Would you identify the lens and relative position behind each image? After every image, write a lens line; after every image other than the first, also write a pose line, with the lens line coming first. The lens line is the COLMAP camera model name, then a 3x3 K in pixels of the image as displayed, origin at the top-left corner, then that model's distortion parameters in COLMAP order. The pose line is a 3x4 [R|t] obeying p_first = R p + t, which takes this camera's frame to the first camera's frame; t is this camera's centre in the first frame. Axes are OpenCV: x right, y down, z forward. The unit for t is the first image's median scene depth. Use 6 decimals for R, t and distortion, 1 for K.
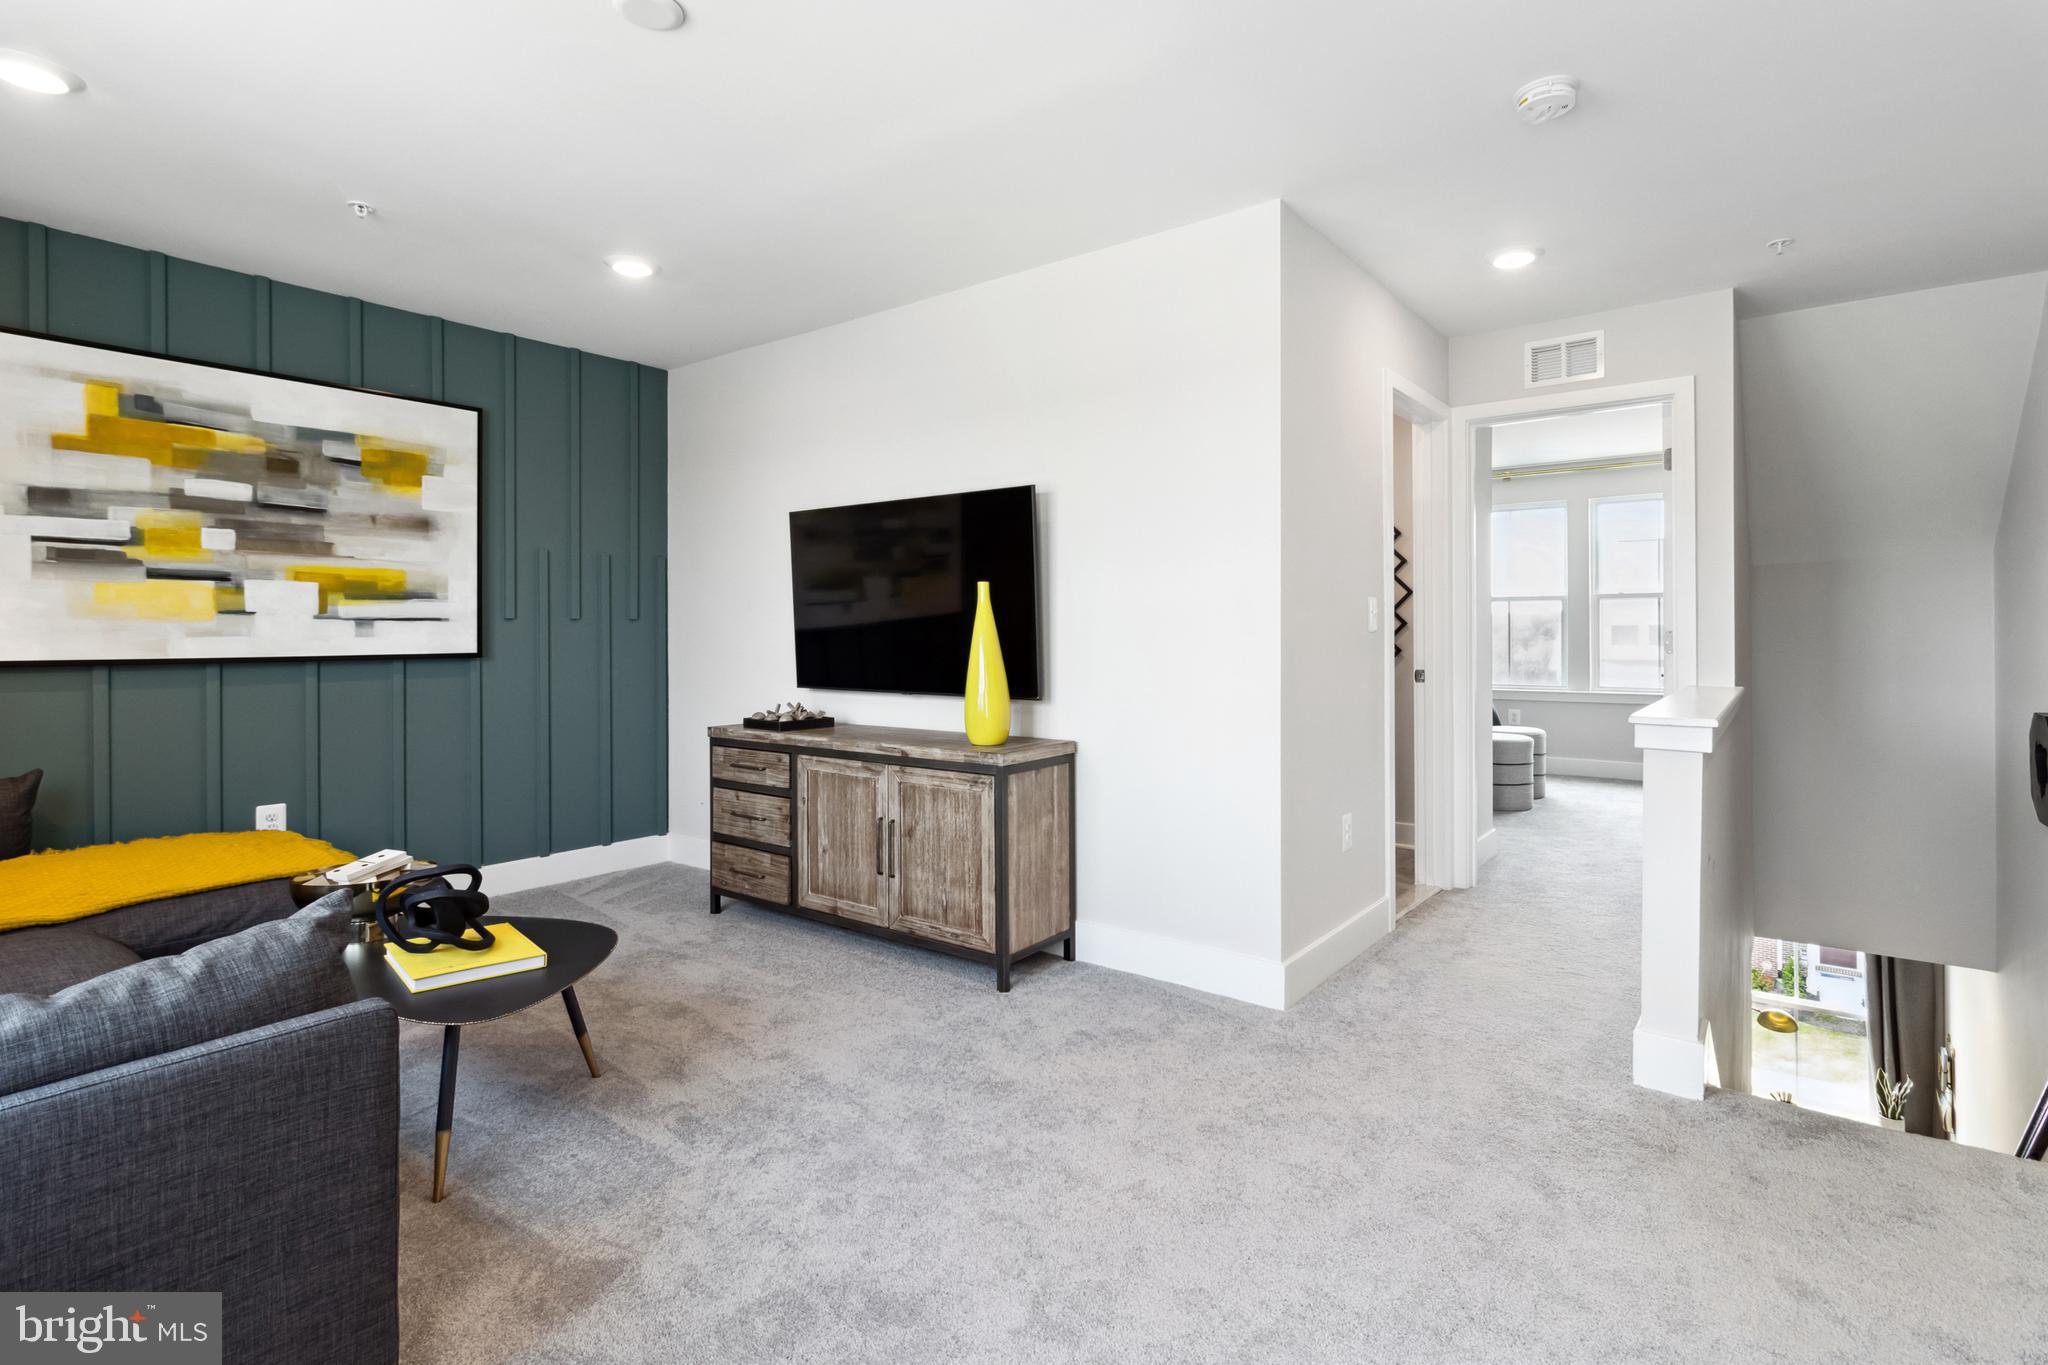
lens RADIAL K [[962.0, 0, 1032.5], [0, 962.0, 634.2], [0, 0, 1]] dist [0.001244, -0.000180]
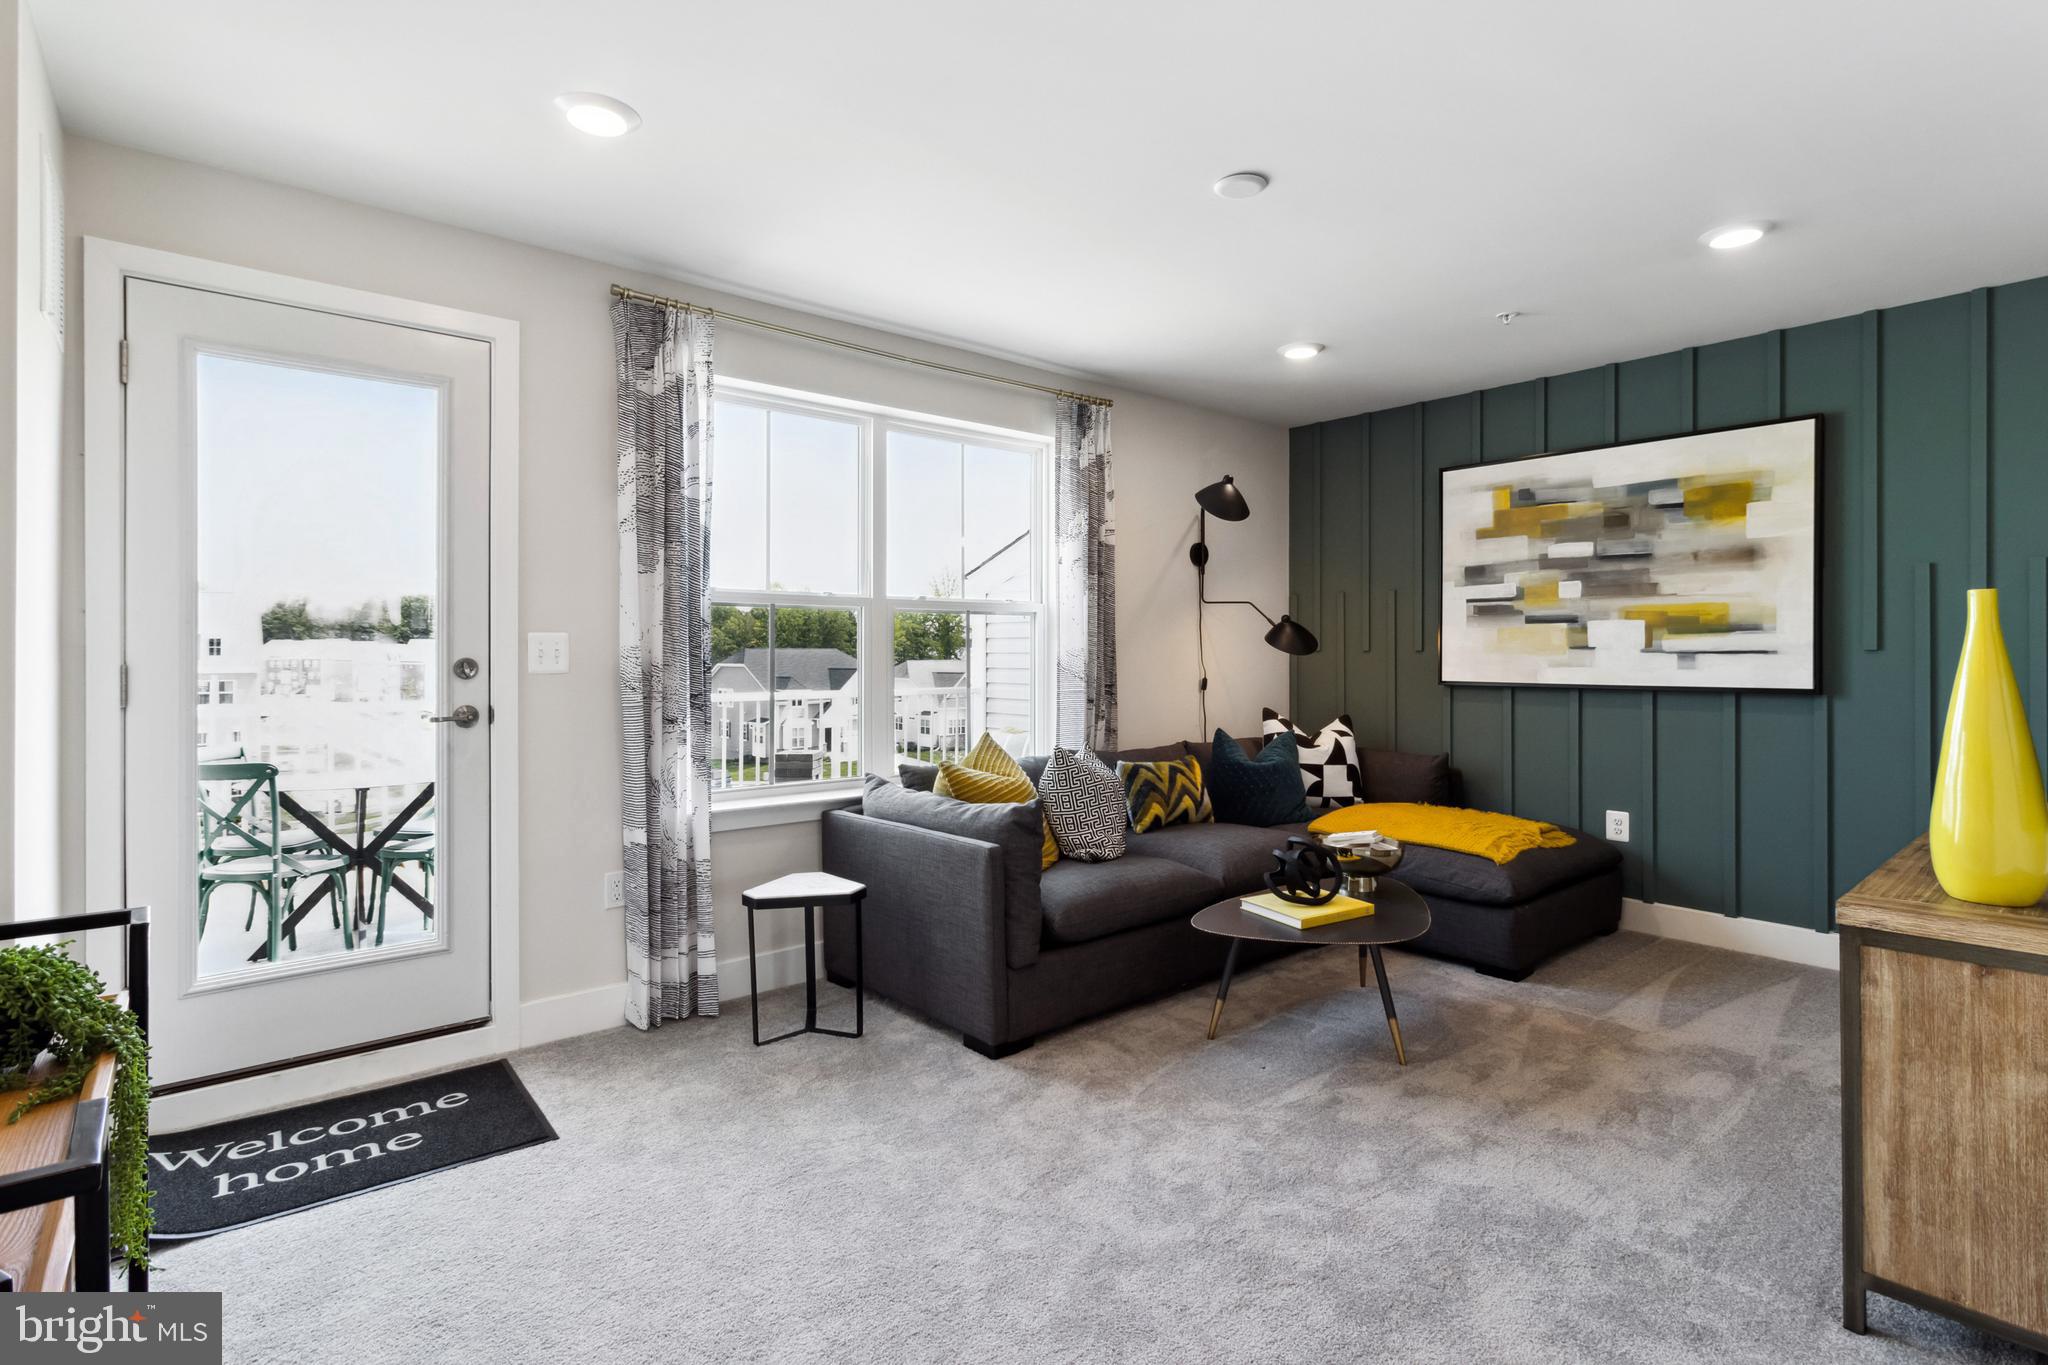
lens RADIAL K [[1003.8, 0, 1058.9], [0, 1003.8, 655.2], [0, 0, 1]] dist [-0.022219, -0.000369]
pose [[-0.184192, 0.006342, -0.982870, 0.529160], [0.000339, 0.999980, 0.006389, -0.020958], [0.982890, 0.000844, -0.184190, 0.559338]]
